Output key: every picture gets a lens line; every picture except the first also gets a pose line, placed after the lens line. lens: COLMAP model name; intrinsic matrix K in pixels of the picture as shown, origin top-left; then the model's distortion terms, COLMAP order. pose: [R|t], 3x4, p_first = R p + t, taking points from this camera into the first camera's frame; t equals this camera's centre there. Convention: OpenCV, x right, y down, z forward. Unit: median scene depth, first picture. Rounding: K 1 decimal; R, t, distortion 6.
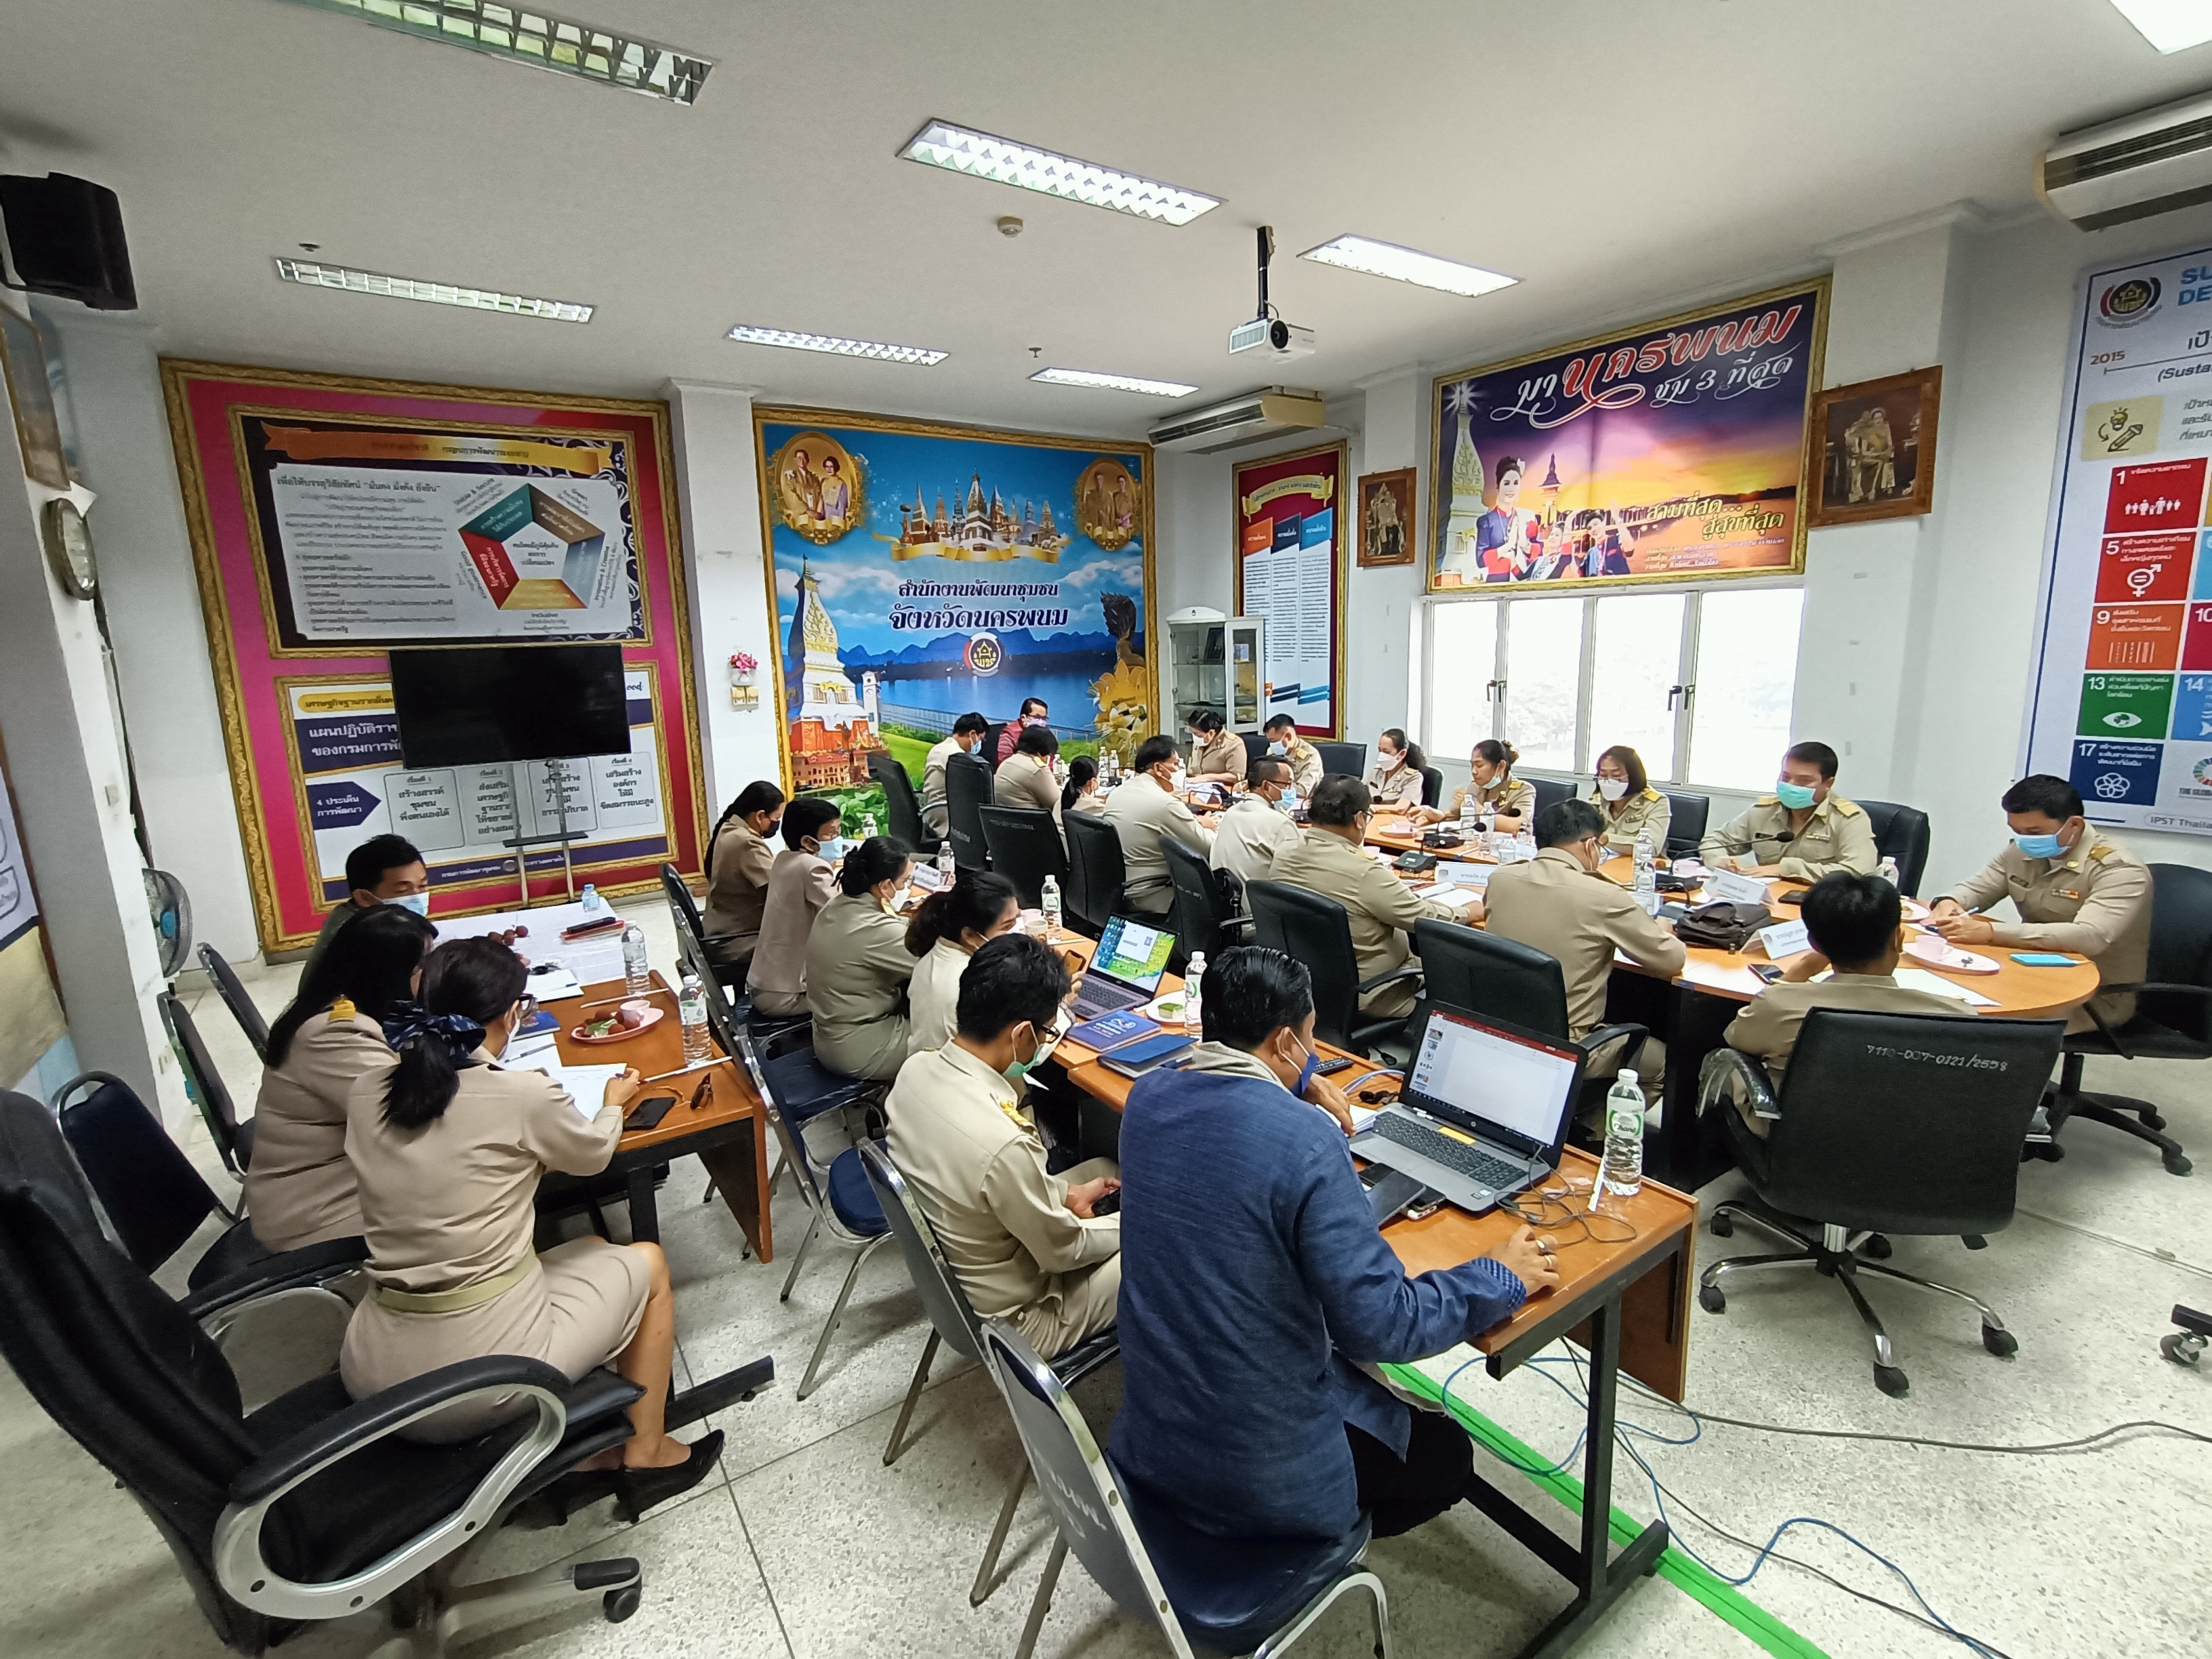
lens RADIAL K [[1026.6, 0, 1143.3], [0, 1026.6, 815.1], [0, 0, 1]] dist [-0.000998, 0.001162]
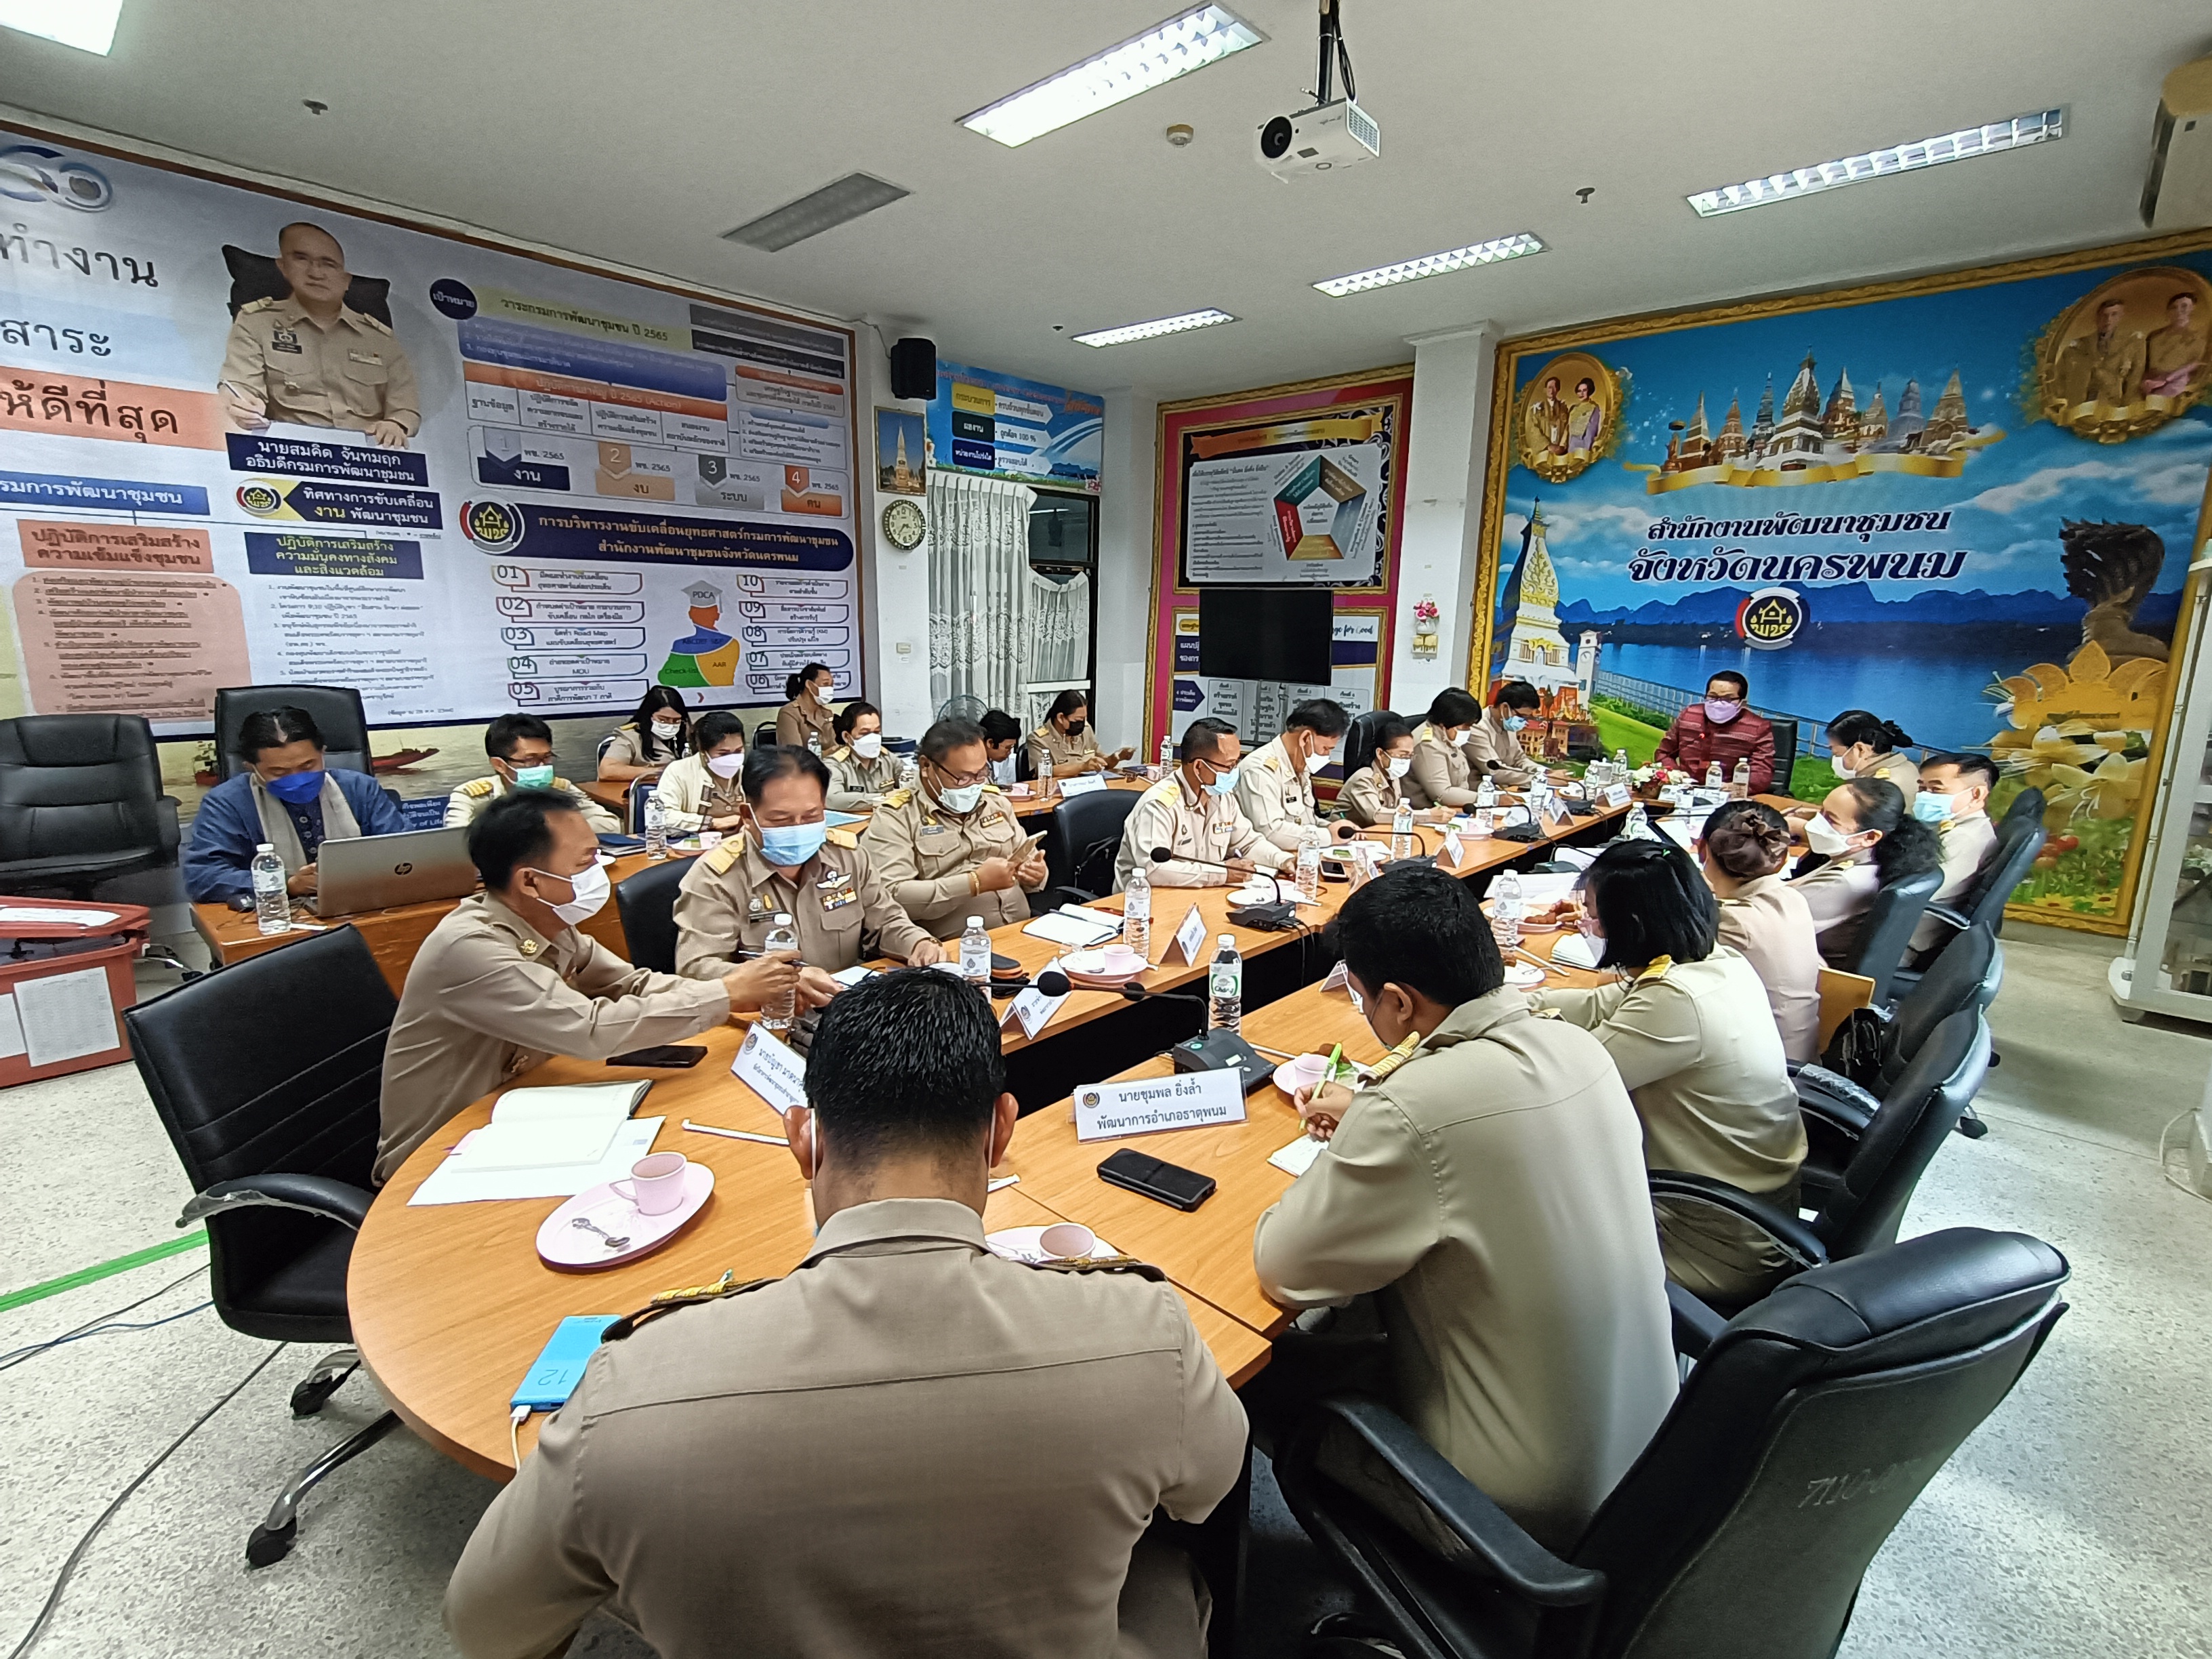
lens RADIAL K [[1026.6, 0, 1109.4], [0, 1026.6, 823.6], [0, 0, 1]] dist [-0.000998, 0.001162]
pose [[0.205546, 0.227263, -0.951894, 0.577500], [-0.194311, 0.962775, 0.187903, -0.080303], [0.959163, 0.146340, 0.242055, 0.510970]]
